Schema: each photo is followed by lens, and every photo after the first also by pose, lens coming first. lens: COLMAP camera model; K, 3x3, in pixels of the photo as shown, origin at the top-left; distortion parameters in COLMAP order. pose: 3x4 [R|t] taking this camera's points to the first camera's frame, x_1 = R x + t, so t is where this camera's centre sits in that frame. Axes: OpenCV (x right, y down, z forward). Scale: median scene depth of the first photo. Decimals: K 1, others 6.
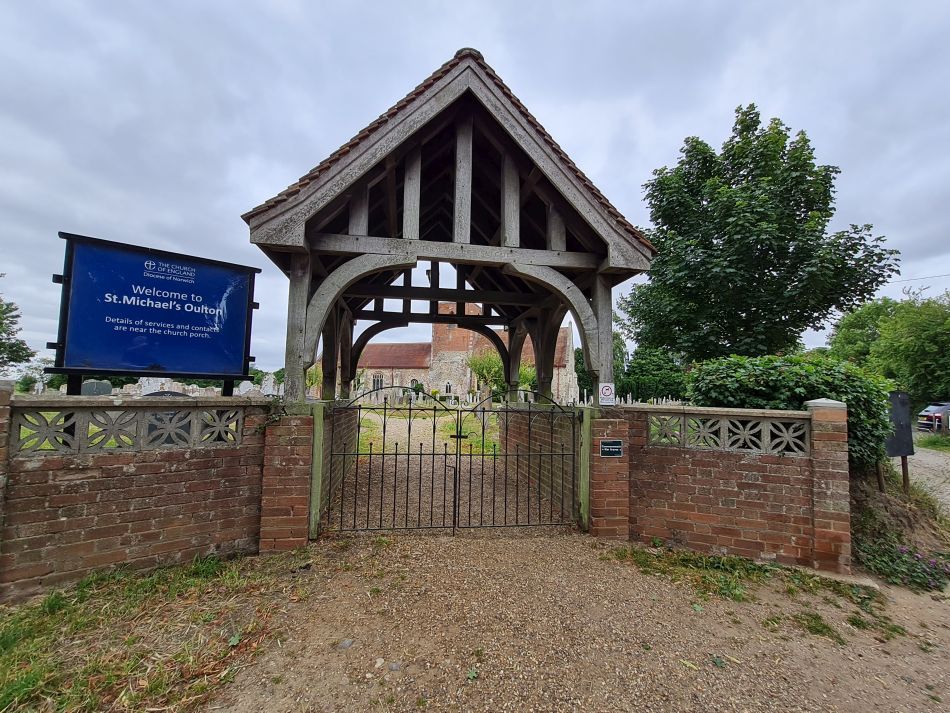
lens RADIAL K [[384.7, 0, 476.8], [0, 384.7, 369.7], [0, 0, 1]] dist [-0.000663, -0.000023]
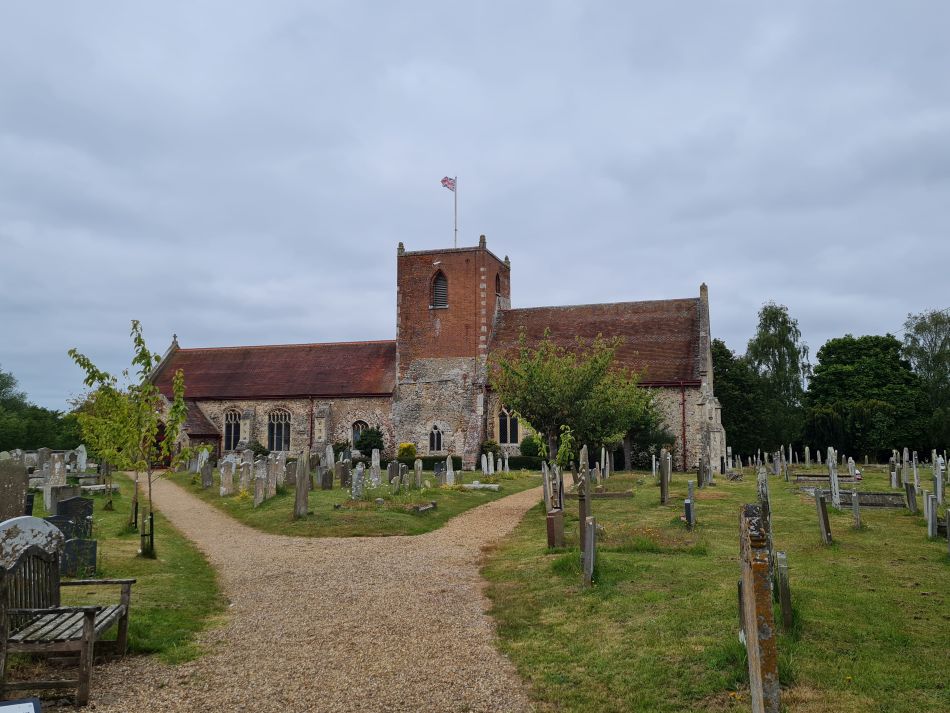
lens RADIAL K [[760.6, 0, 475.0], [0, 760.6, 356.5], [0, 0, 1]] dist [0.045823, 0.001532]
pose [[0.999584, -0.027543, -0.008507, -0.018279], [0.027079, 0.998358, -0.050485, -0.002318], [0.009884, 0.050234, 0.998689, 0.108772]]
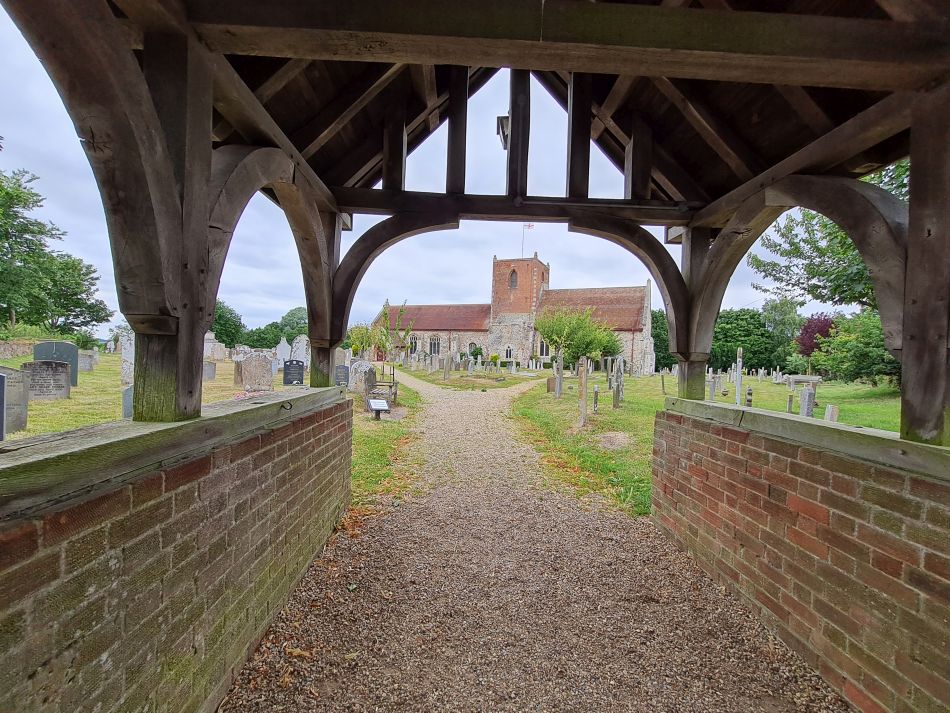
lens RADIAL K [[393.1, 0, 483.8], [0, 393.1, 359.7], [0, 0, 1]] dist [-0.002336, -0.000080]
pose [[0.991209, 0.017518, -0.131140, -0.008844], [-0.008862, 0.997760, 0.066299, 0.002148], [0.132008, -0.064554, 0.989144, 0.053733]]
